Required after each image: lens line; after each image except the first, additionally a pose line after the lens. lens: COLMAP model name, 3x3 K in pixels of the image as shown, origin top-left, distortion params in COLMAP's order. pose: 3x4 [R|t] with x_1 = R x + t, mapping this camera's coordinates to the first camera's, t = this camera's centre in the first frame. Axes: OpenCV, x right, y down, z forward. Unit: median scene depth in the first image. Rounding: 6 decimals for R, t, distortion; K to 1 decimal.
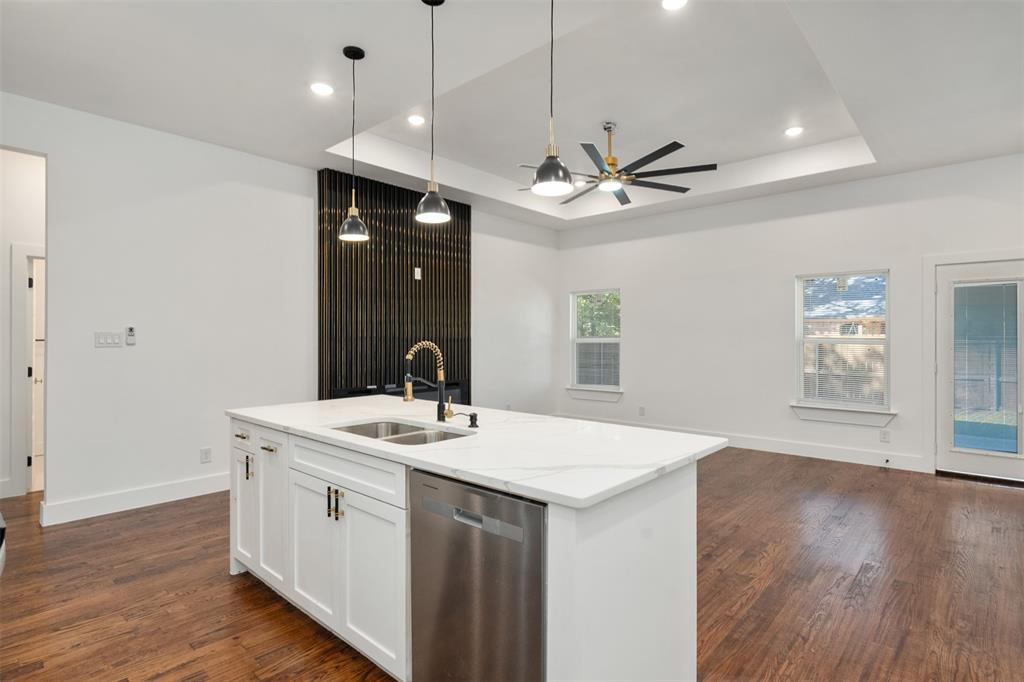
lens RADIAL K [[514.6, 0, 502.1], [0, 514.6, 341.4], [0, 0, 1]] dist [-0.008482, -0.000464]
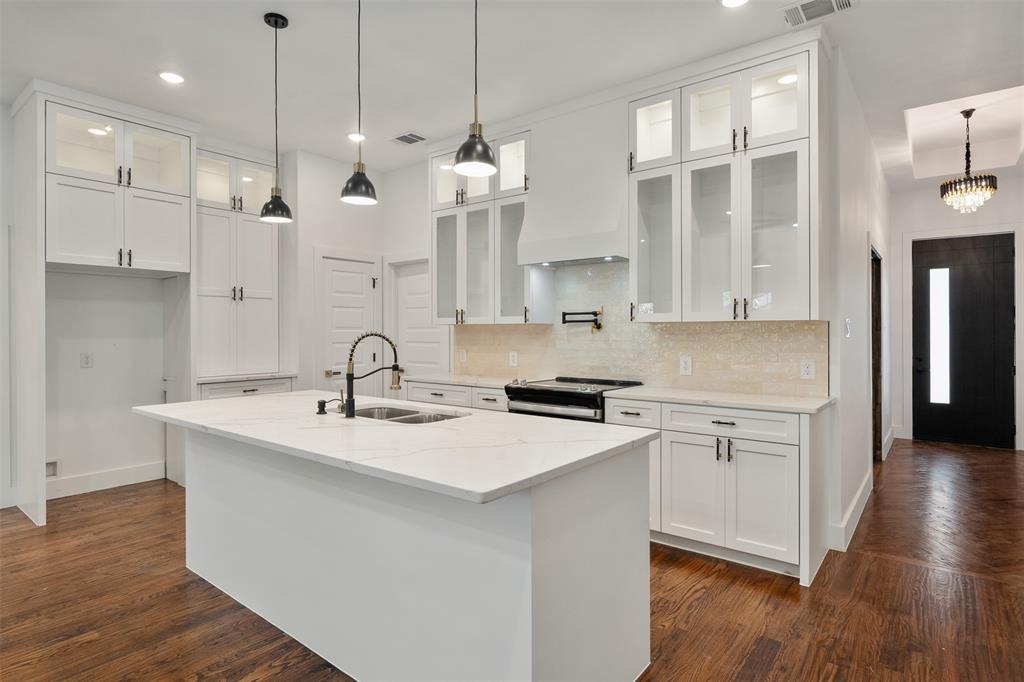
lens RADIAL K [[543.5, 0, 511.2], [0, 543.5, 332.7], [0, 0, 1]] dist [-0.005967, -0.003054]
pose [[-0.997186, 0.001957, -0.074944, -0.165088], [0.001125, 0.999937, 0.011144, -0.003518], [0.074961, 0.011029, -0.997125, 0.986102]]
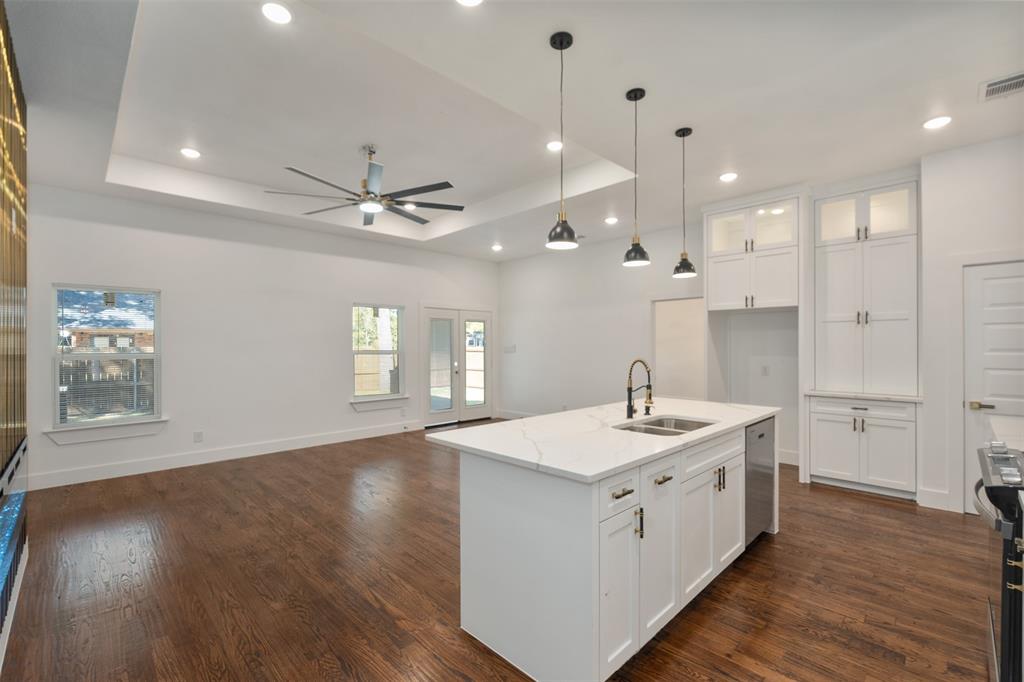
lens RADIAL K [[454.2, 0, 511.3], [0, 454.2, 346.6], [0, 0, 1]] dist [-0.009014, 0.001703]
pose [[0.053509, -0.002494, 0.998564, -0.638554], [0.010749, 0.999940, 0.001921, -0.016104], [-0.998510, 0.010631, 0.053532, 0.613225]]
